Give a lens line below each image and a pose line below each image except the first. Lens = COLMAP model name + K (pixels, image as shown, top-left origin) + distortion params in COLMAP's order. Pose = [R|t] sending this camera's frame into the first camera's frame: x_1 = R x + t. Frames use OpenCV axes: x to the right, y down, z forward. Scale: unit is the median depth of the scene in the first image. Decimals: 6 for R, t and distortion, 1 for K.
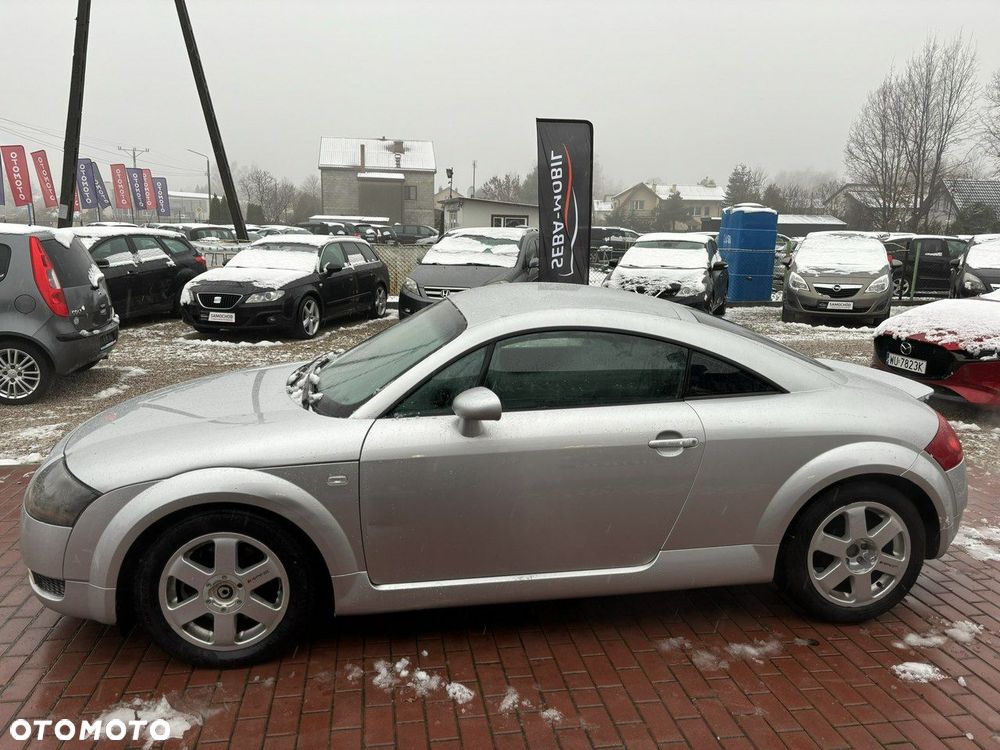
lens RADIAL K [[745.0, 0, 499.4], [0, 745.0, 407.0], [0, 0, 1]] dist [0.078261, -0.092076]
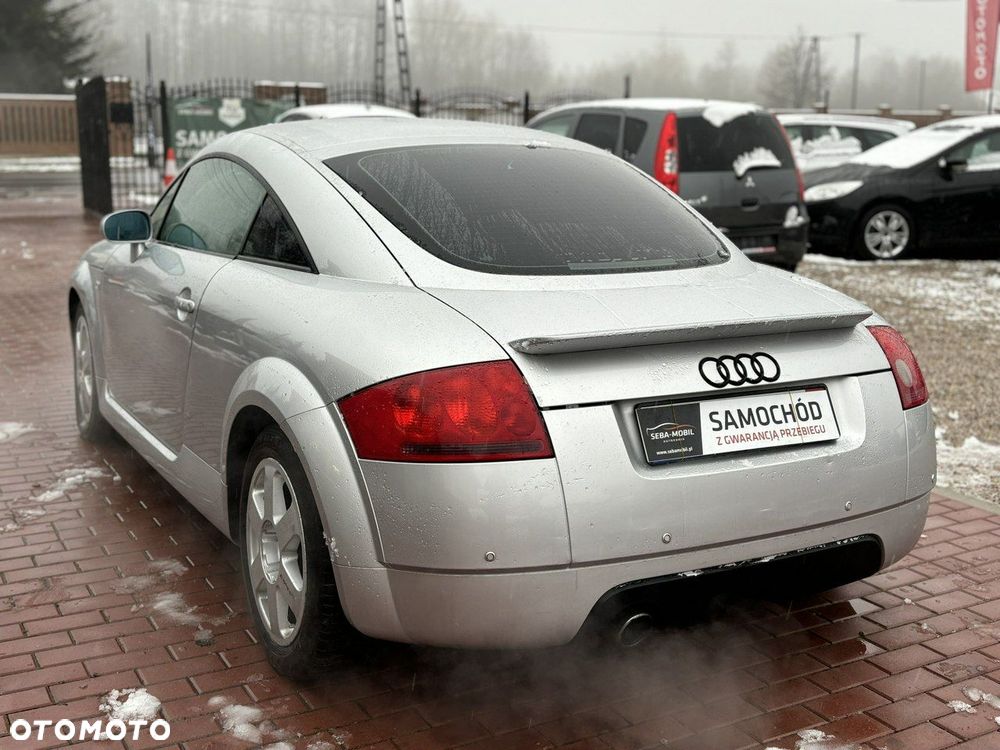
lens RADIAL K [[1162.4, 0, 510.7], [0, 1162.4, 374.9], [0, 0, 1]] dist [0.120578, -0.306807]
pose [[0.344537, 0.181878, -0.920986, 0.383350], [-0.219308, 0.969501, 0.109416, -0.022262], [0.912797, 0.164281, 0.373916, 0.225765]]
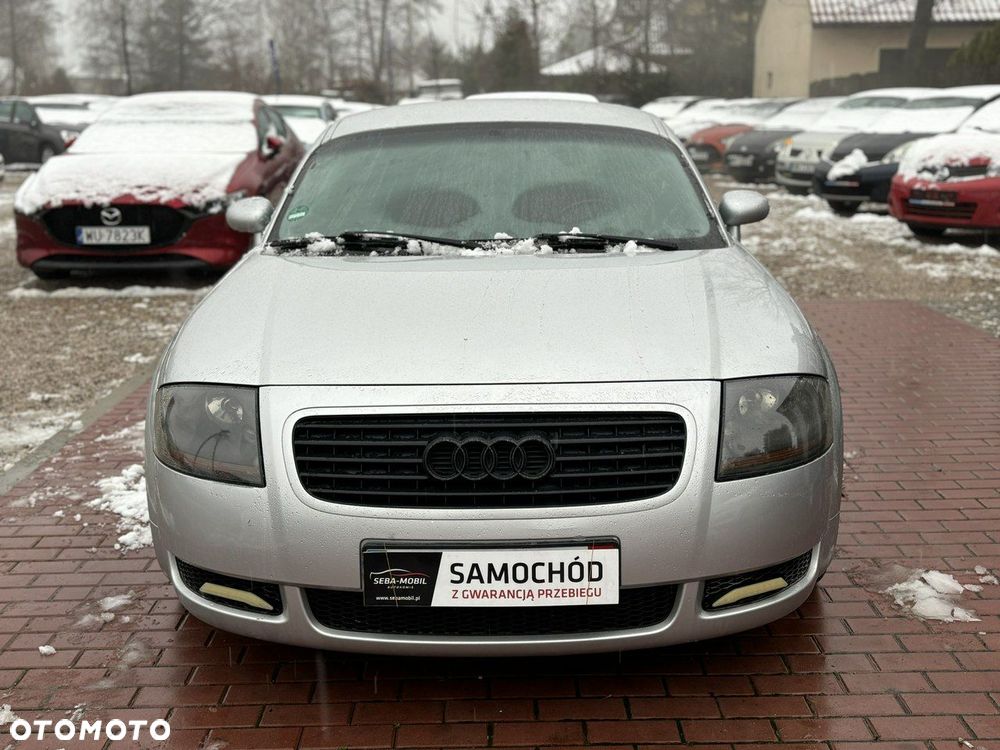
lens RADIAL K [[1161.0, 0, 500.0], [0, 1161.0, 375.0], [0, 0, 1]] dist [0.192152, -0.656354]
pose [[0.154951, -0.238788, 0.958630, -0.386894], [0.239939, 0.950392, 0.197953, -0.042451], [-0.958342, 0.199339, 0.204558, 0.255354]]
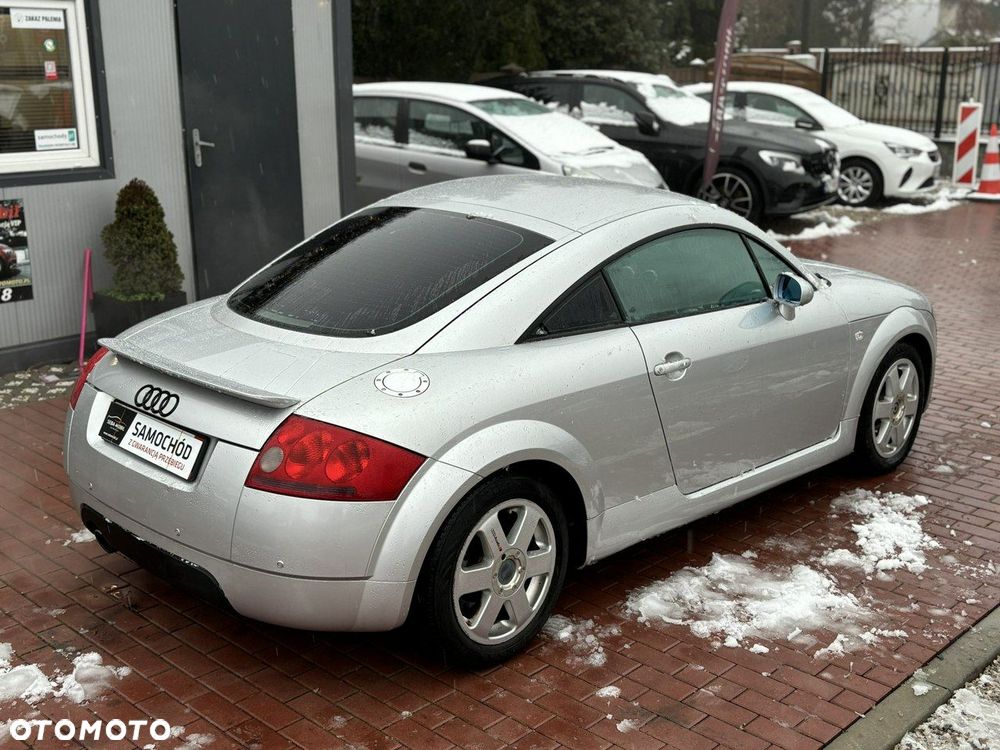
lens RADIAL K [[1165.2, 0, 486.9], [0, 1165.2, 375.8], [0, 0, 1]] dist [0.101764, -0.242803]
pose [[-0.801721, 0.139790, -0.581122, 0.295840], [-0.151860, 0.892720, 0.424252, -0.165318], [0.578085, 0.428381, -0.694484, 0.631608]]
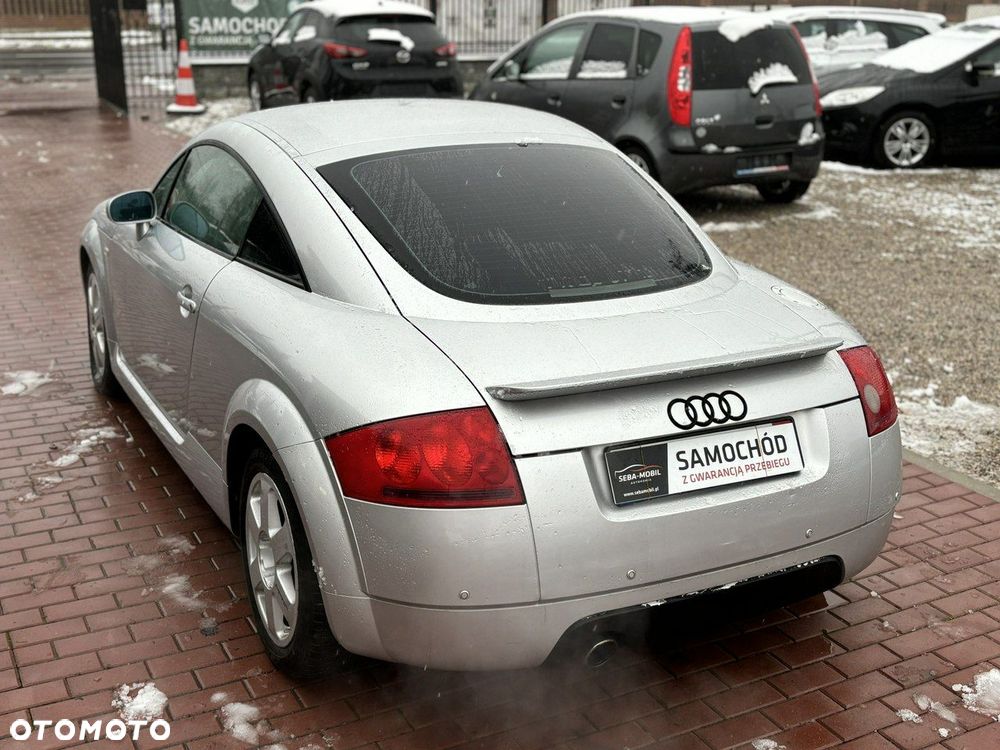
lens RADIAL K [[1164.6, 0, 493.9], [0, 1164.6, 374.3], [0, 0, 1]] dist [0.109931, -0.281990]
pose [[0.313999, 0.284215, -0.905884, 0.389734], [-0.224692, 0.949282, 0.219948, -0.059085], [0.922452, 0.134481, 0.361935, 0.223736]]
